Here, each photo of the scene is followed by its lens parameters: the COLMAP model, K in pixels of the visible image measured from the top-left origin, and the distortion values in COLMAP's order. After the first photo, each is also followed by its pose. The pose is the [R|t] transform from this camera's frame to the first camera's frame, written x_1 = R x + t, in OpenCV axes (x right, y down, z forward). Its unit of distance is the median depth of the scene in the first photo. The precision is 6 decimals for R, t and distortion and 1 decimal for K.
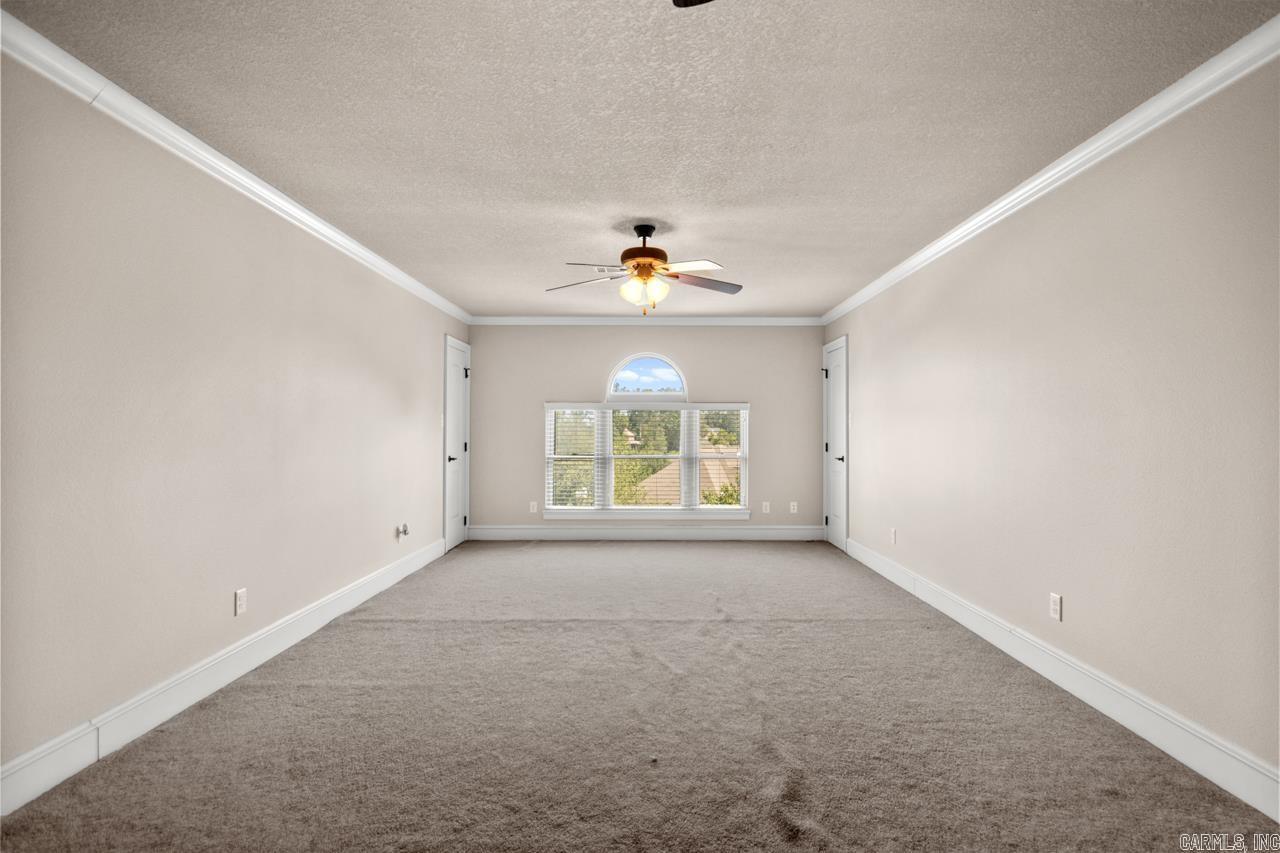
lens RADIAL K [[641.9, 0, 643.5], [0, 641.9, 428.7], [0, 0, 1]] dist [0.001953, -0.000085]
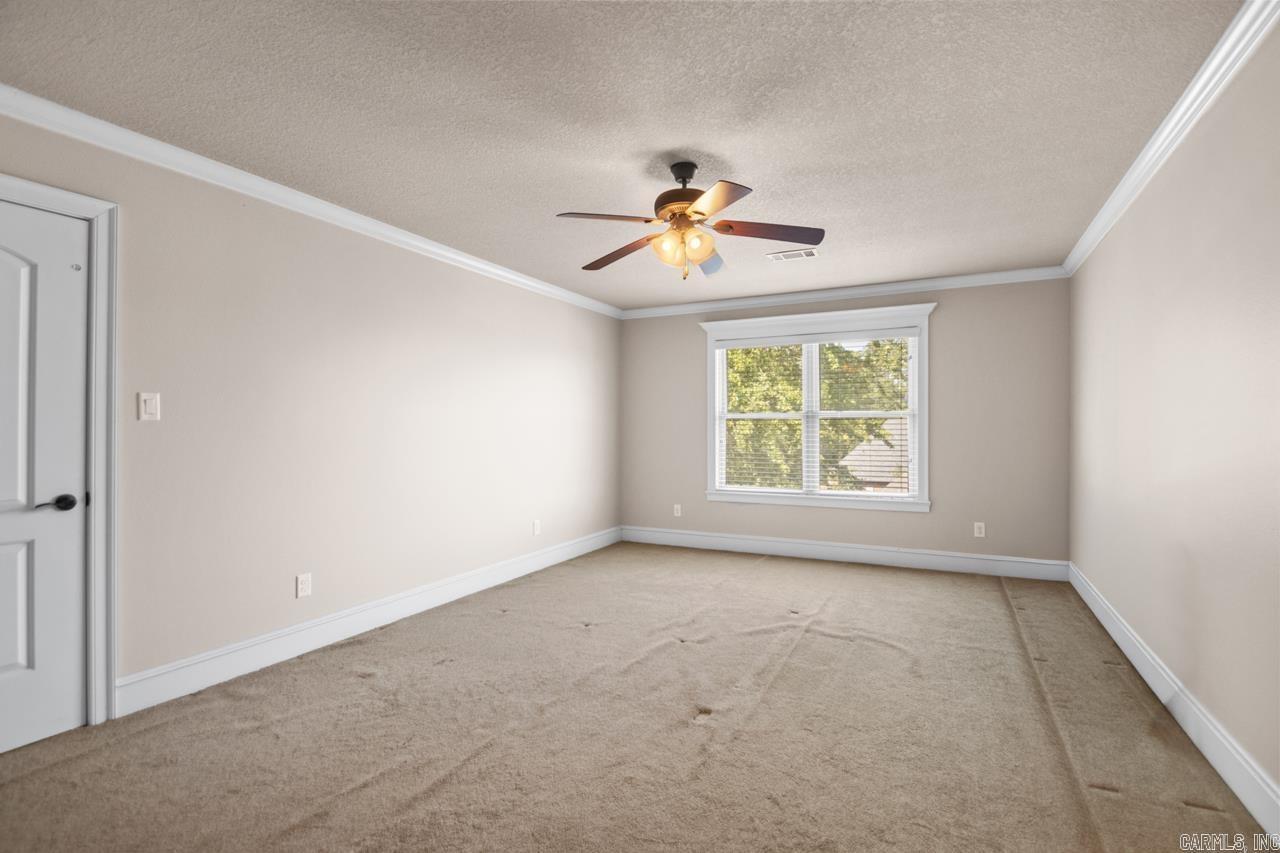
lens RADIAL K [[613.9, 0, 636.6], [0, 613.9, 427.5], [0, 0, 1]] dist [-0.000531, -0.000169]
pose [[0.886610, -0.009563, -0.462418, 0.226929], [0.006839, 0.999948, -0.007567, 0.011280], [0.462467, 0.003547, 0.886630, 0.228656]]
